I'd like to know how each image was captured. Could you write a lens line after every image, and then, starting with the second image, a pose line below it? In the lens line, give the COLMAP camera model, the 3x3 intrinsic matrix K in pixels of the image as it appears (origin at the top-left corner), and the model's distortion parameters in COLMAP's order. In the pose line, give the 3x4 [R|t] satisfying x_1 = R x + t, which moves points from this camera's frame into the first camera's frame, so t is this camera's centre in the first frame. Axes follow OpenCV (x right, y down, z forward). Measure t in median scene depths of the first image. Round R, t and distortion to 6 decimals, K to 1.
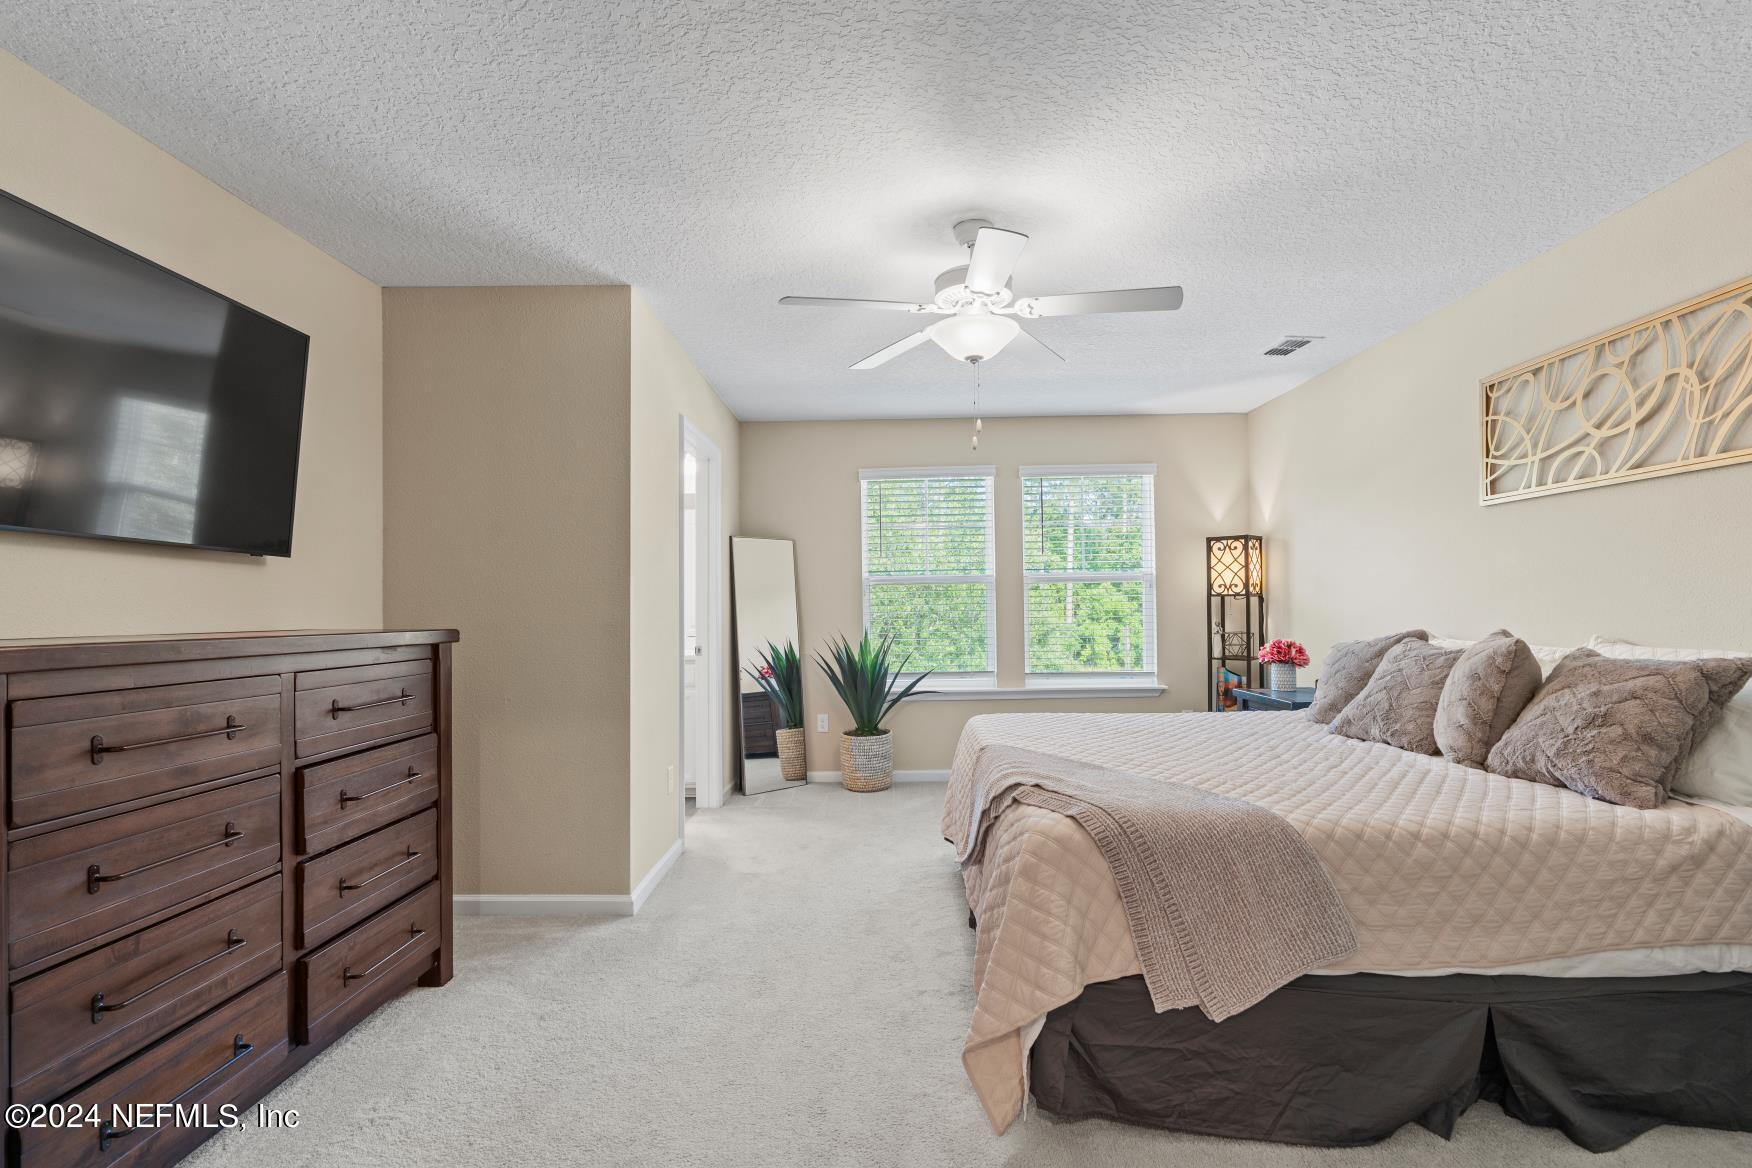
lens RADIAL K [[790.1, 0, 888.6], [0, 790.1, 593.7], [0, 0, 1]] dist [-0.009840, 0.003246]
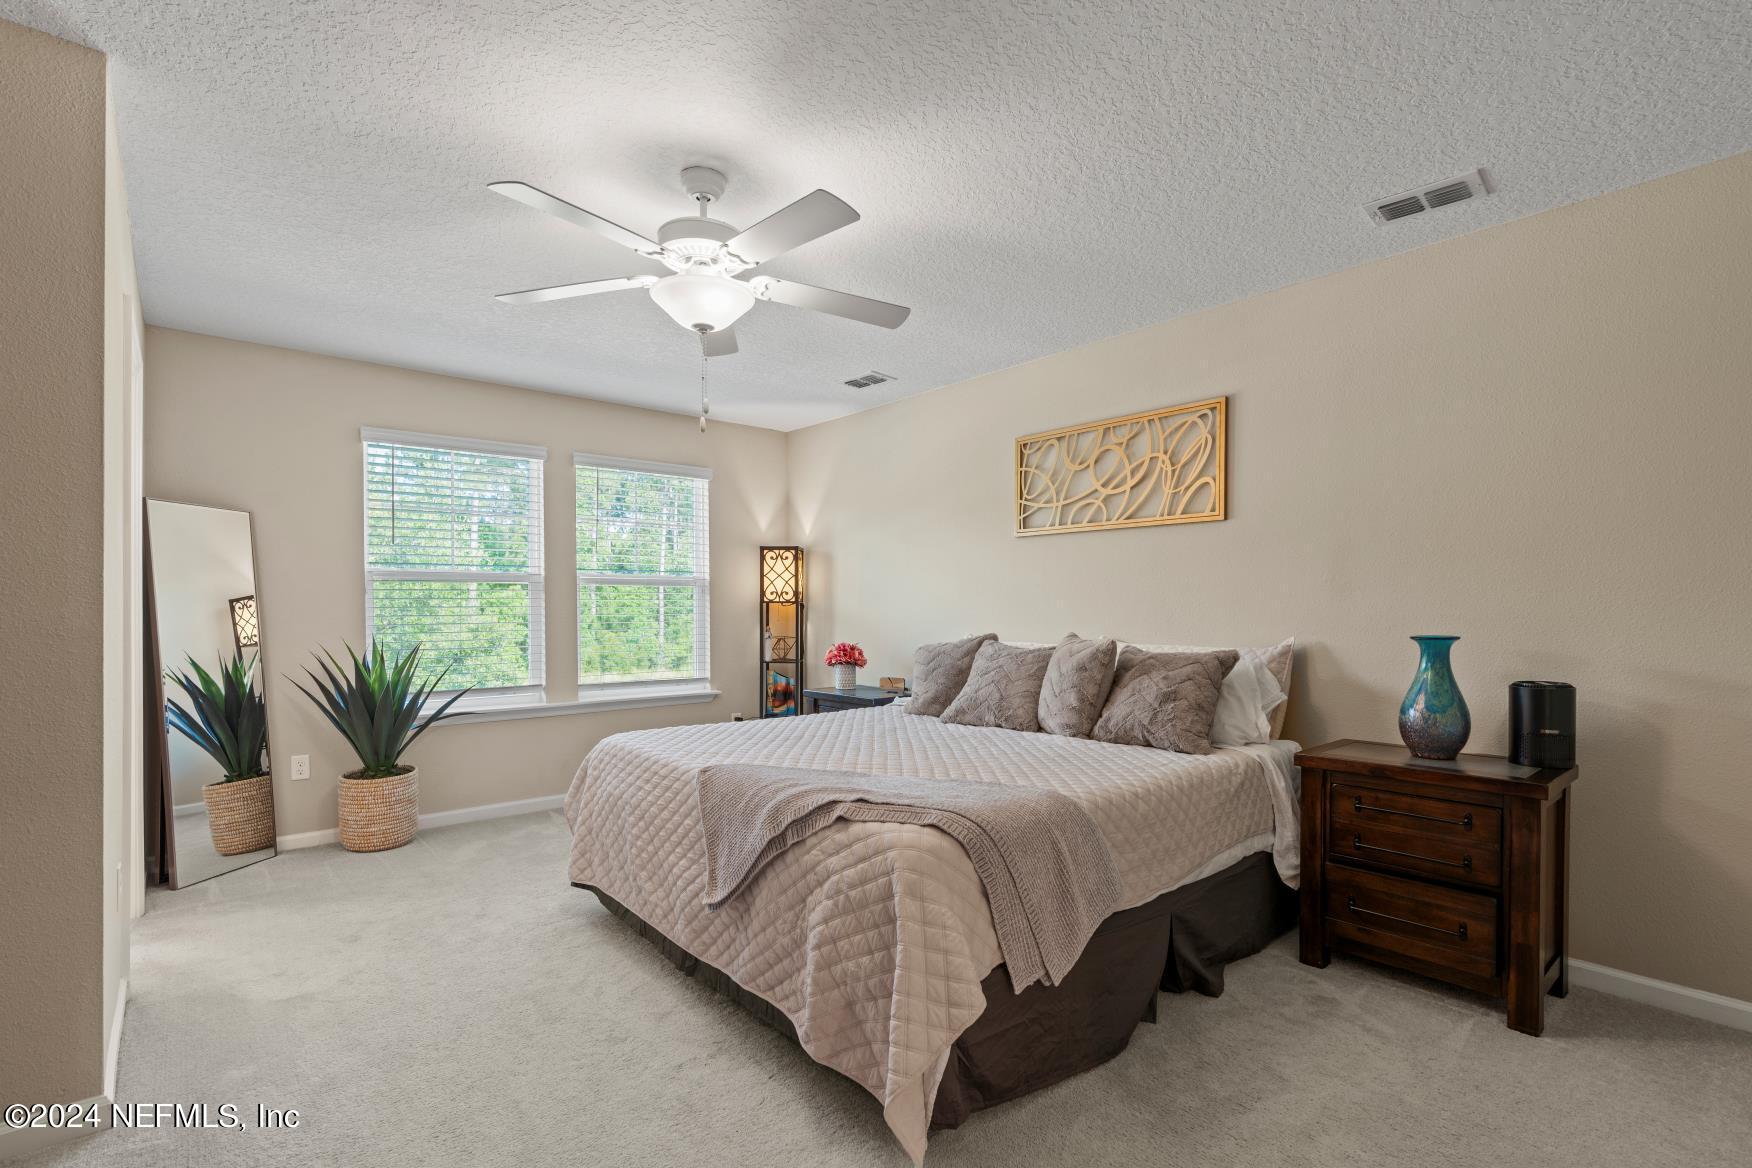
lens RADIAL K [[790.1, 0, 896.1], [0, 790.1, 611.2], [0, 0, 1]] dist [-0.009840, 0.003246]
pose [[0.752727, 0.010769, 0.658244, -0.273967], [-0.021159, 0.999745, 0.007840, 0.004837], [-0.657992, -0.019829, 0.752764, 0.175860]]
